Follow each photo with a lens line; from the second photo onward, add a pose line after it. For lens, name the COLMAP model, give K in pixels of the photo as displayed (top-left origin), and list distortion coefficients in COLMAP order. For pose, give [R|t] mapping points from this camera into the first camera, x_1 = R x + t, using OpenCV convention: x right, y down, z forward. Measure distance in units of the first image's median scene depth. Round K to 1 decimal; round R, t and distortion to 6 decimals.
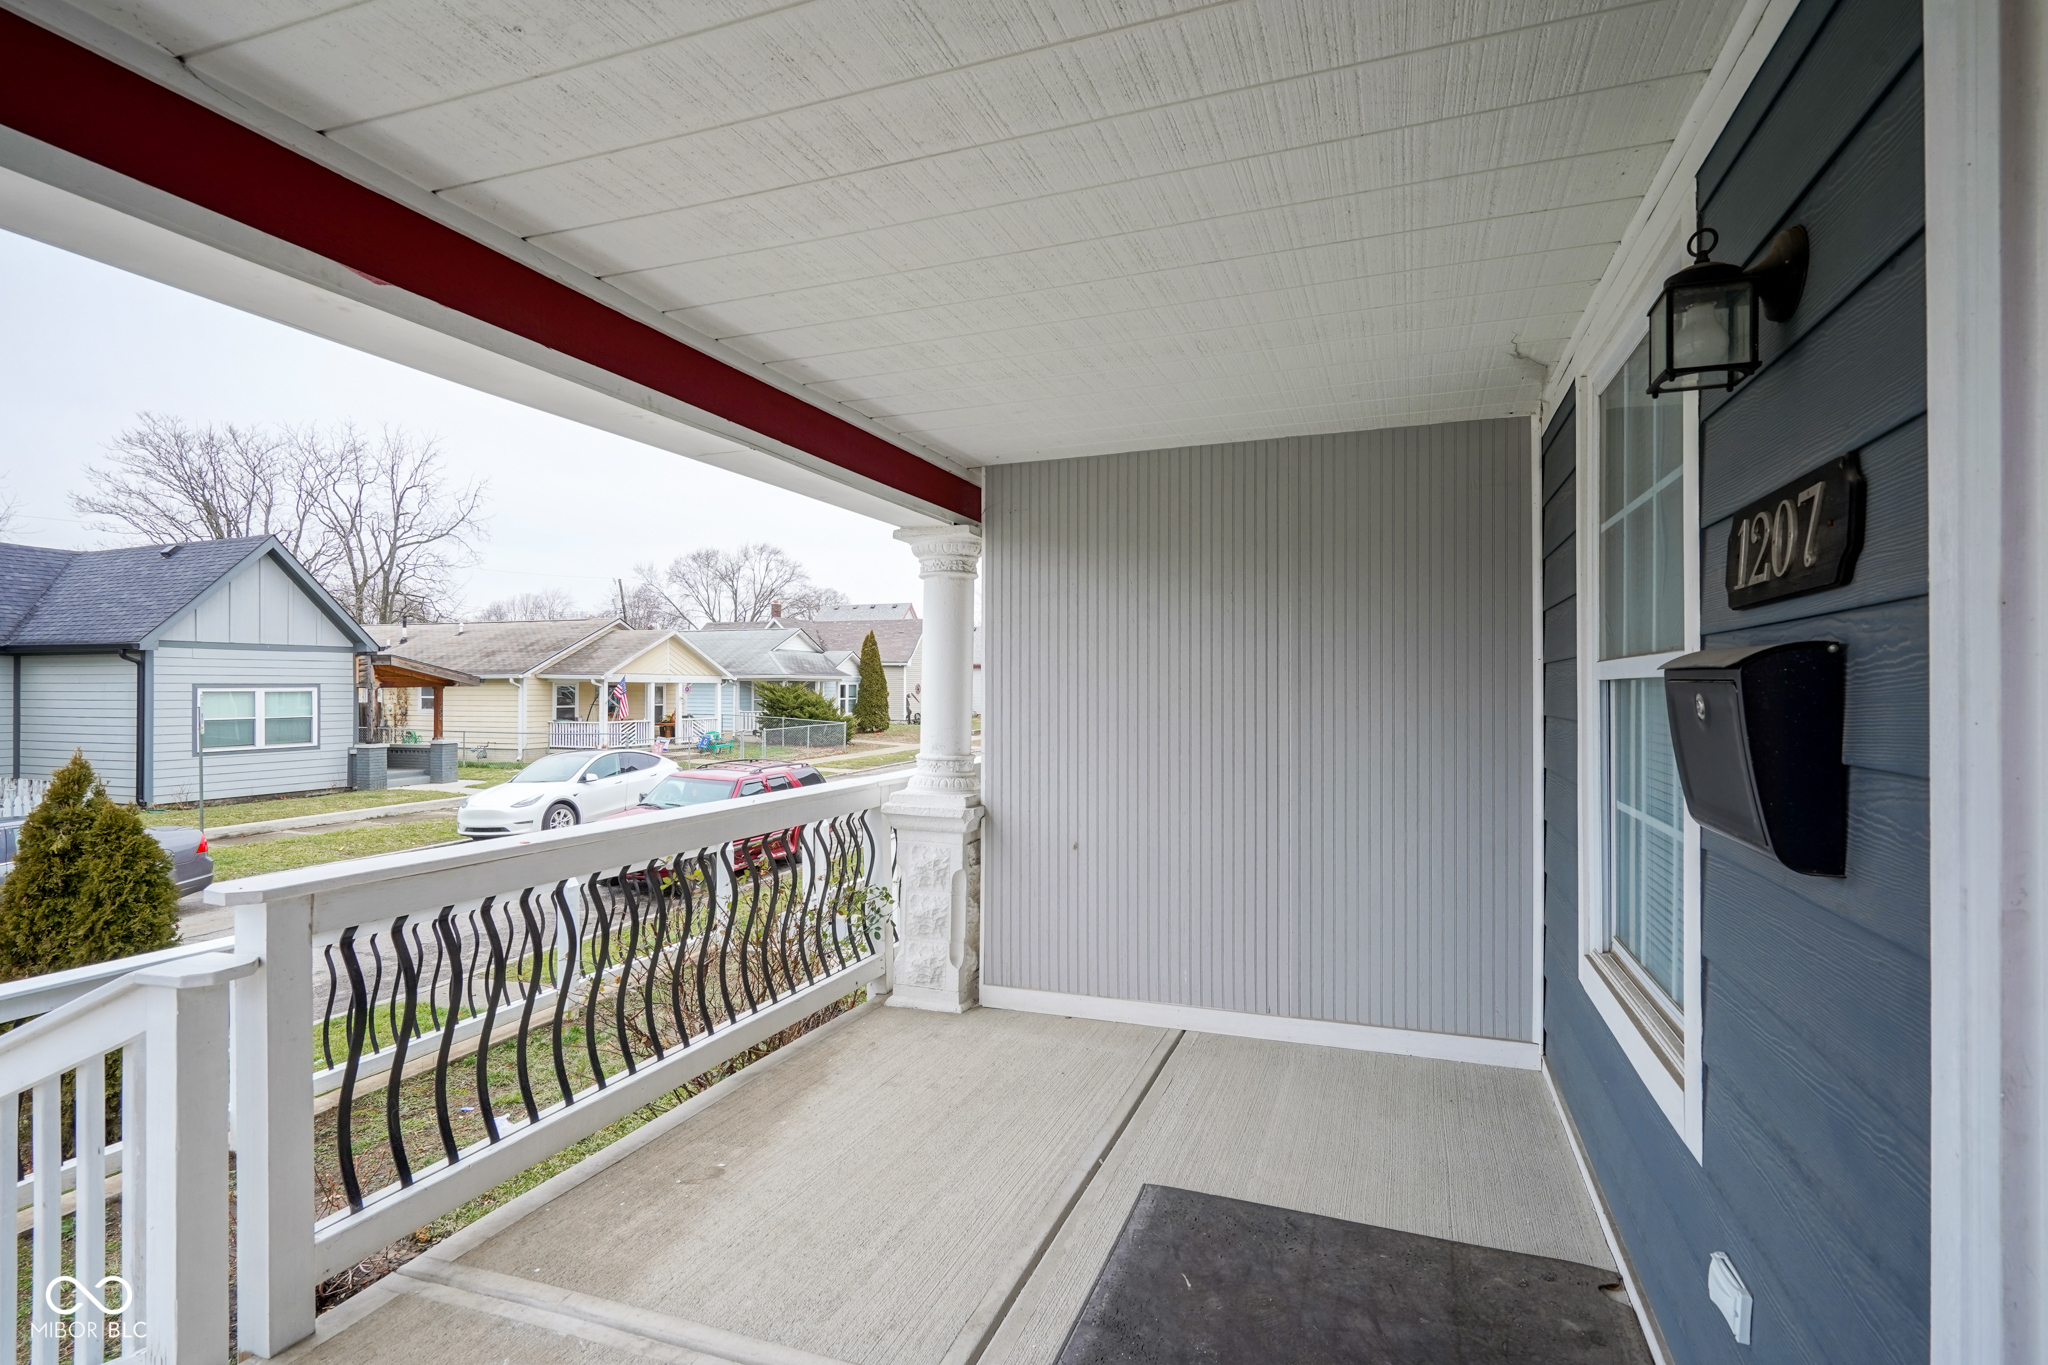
lens RADIAL K [[935.0, 0, 1018.7], [0, 935.0, 682.4], [0, 0, 1]] dist [-0.000476, 0.000034]
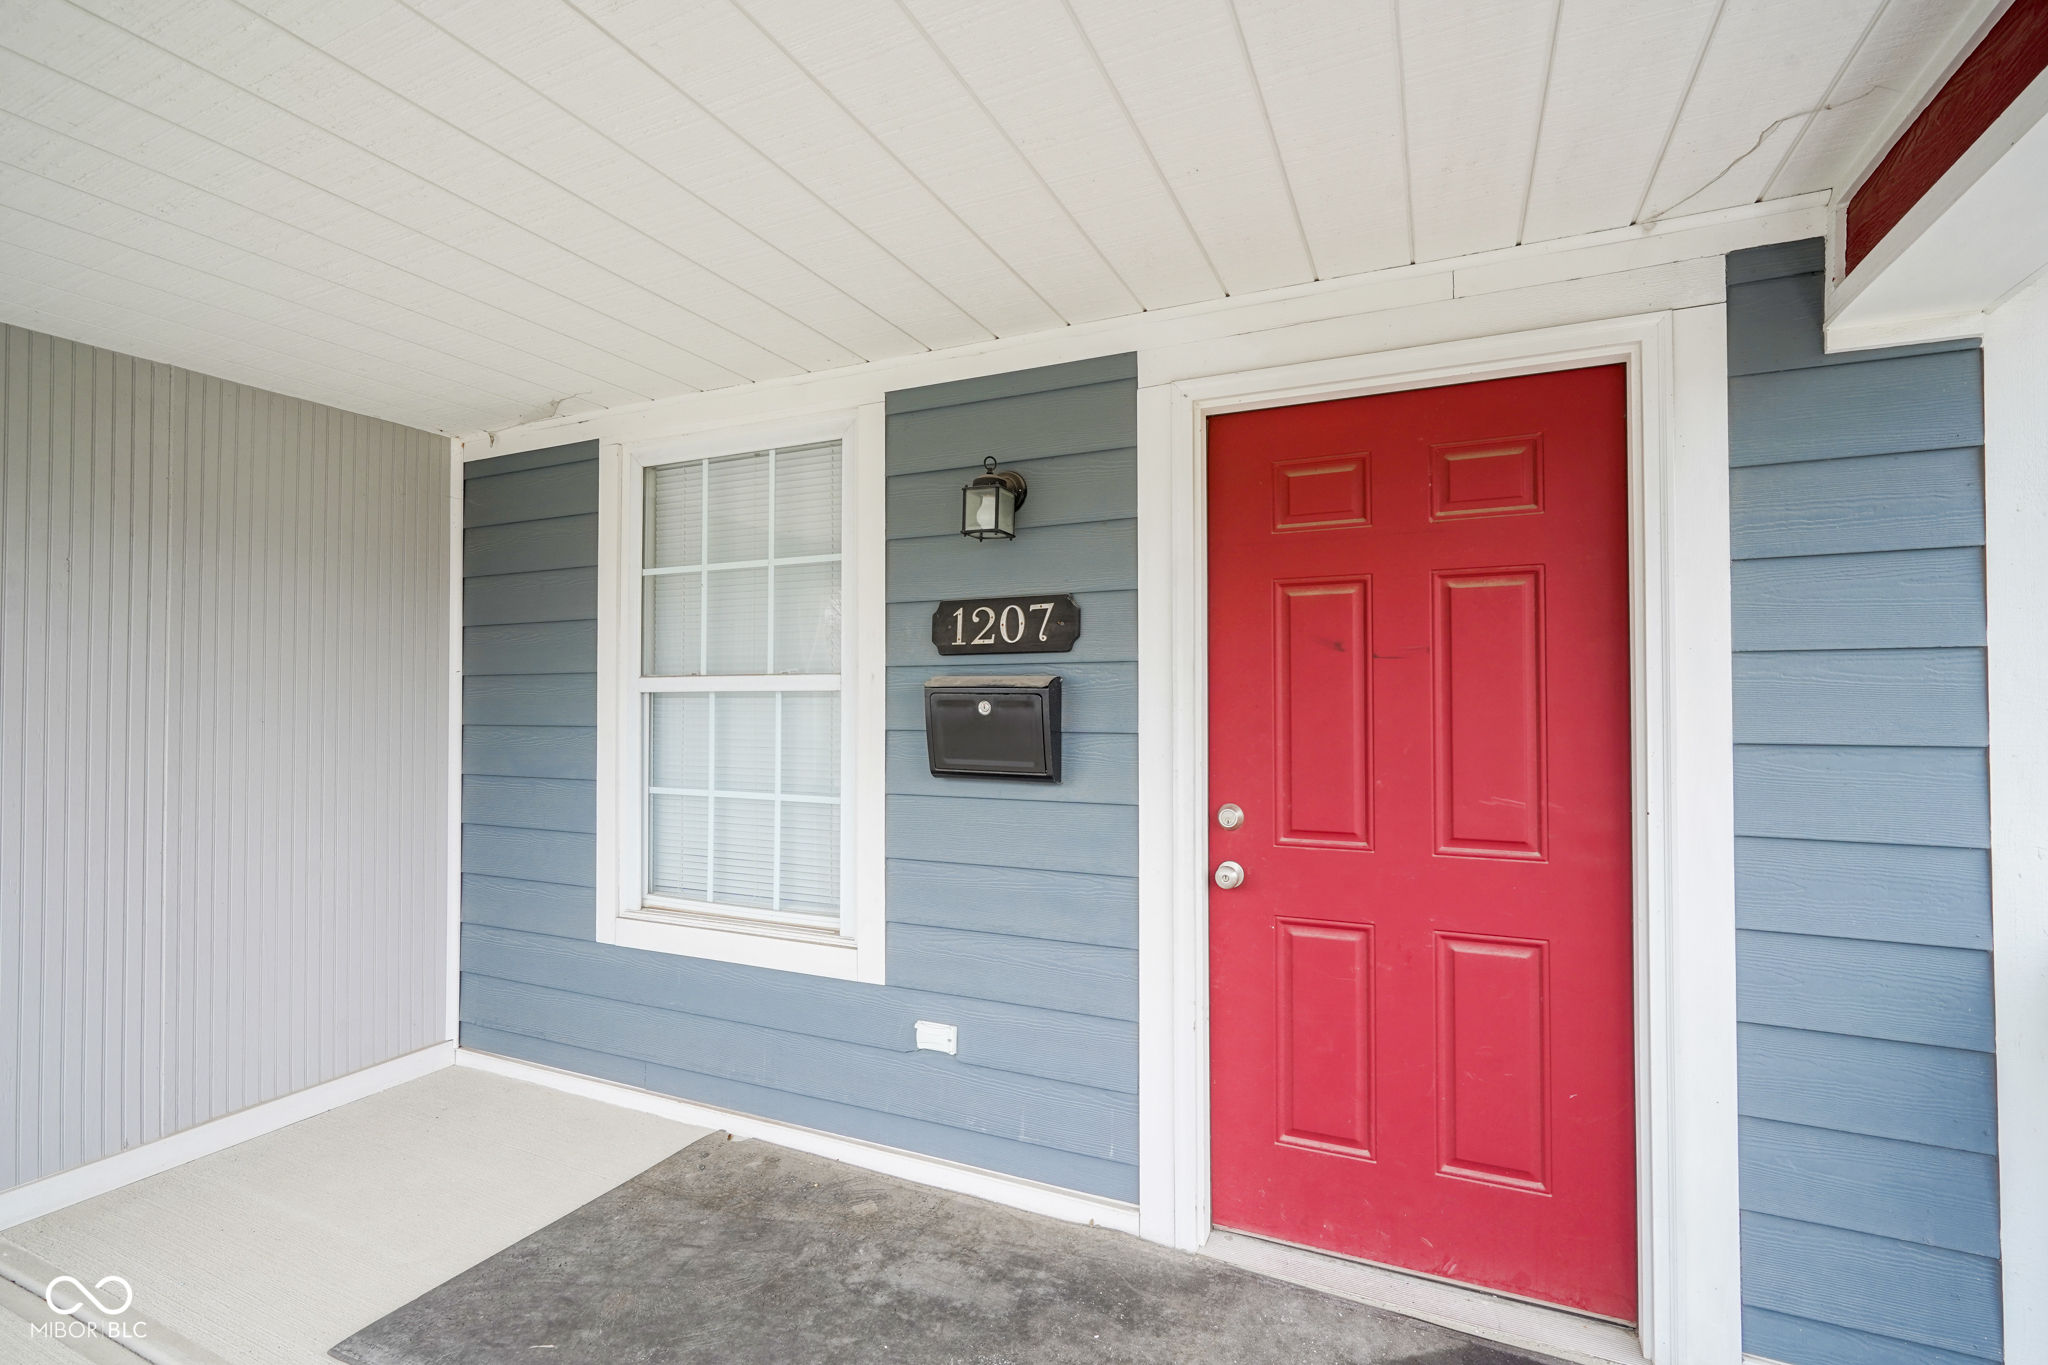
lens RADIAL K [[935.0, 0, 1012.9], [0, 935.0, 685.1], [0, 0, 1]] dist [-0.000476, 0.000034]
pose [[0.124633, 0.007408, 0.992175, -0.722514], [-0.005142, 0.999964, -0.006821, -0.005475], [-0.992190, -0.004252, 0.124666, 0.457232]]
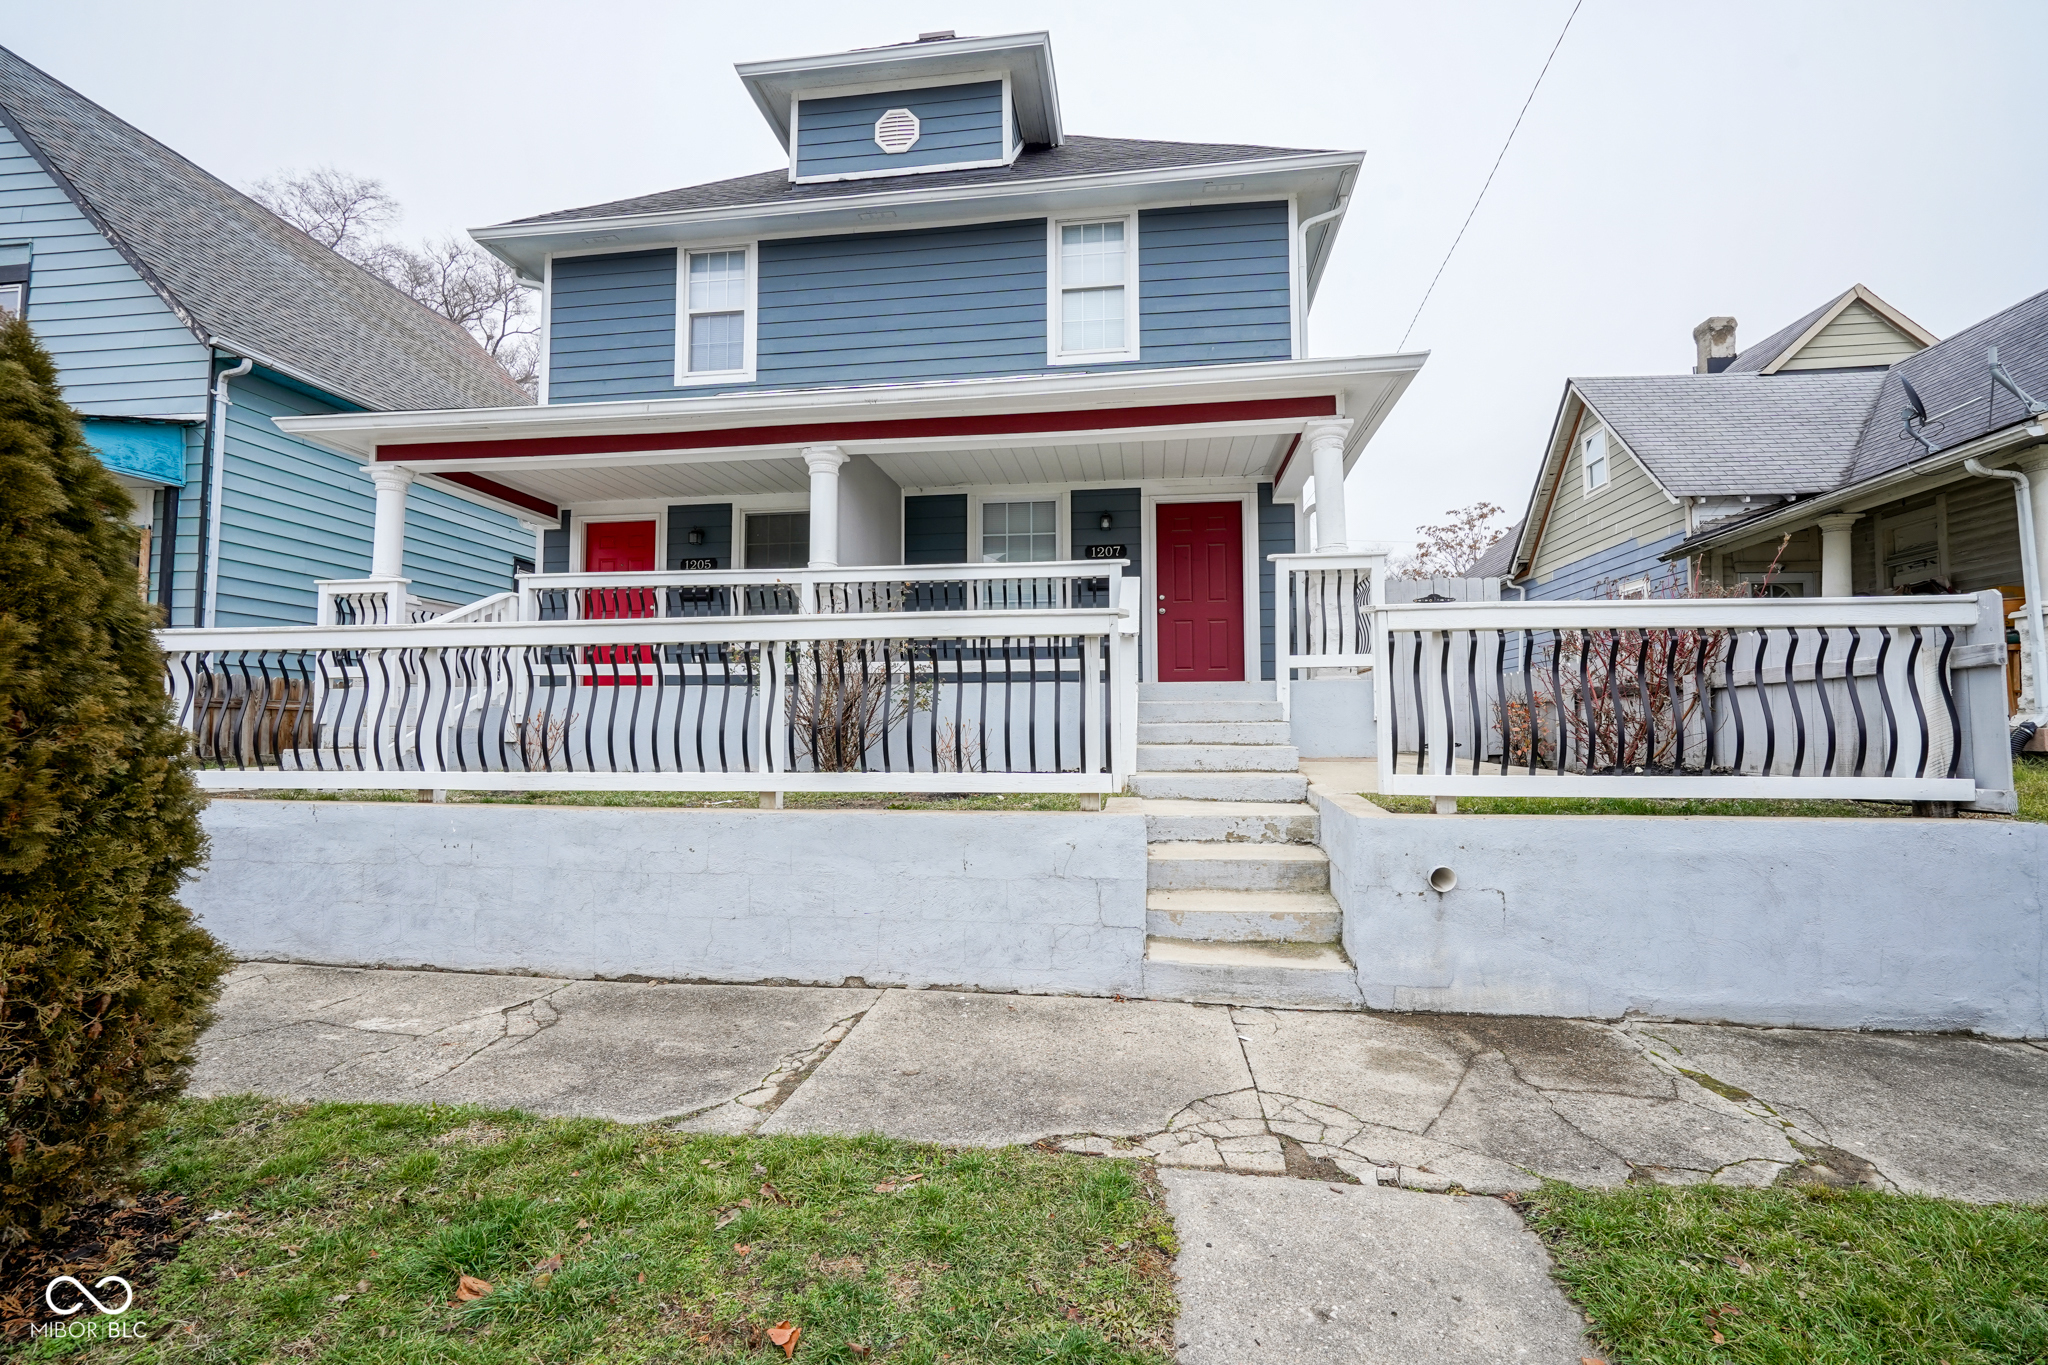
lens RADIAL K [[935.0, 0, 1021.4], [0, 935.0, 677.7], [0, 0, 1]] dist [-0.000476, 0.000034]
pose [[-0.182360, 0.059195, 0.981448, -4.203706], [-0.005119, 0.998115, -0.061151, 0.870839], [-0.983219, -0.016176, -0.181713, 1.945122]]
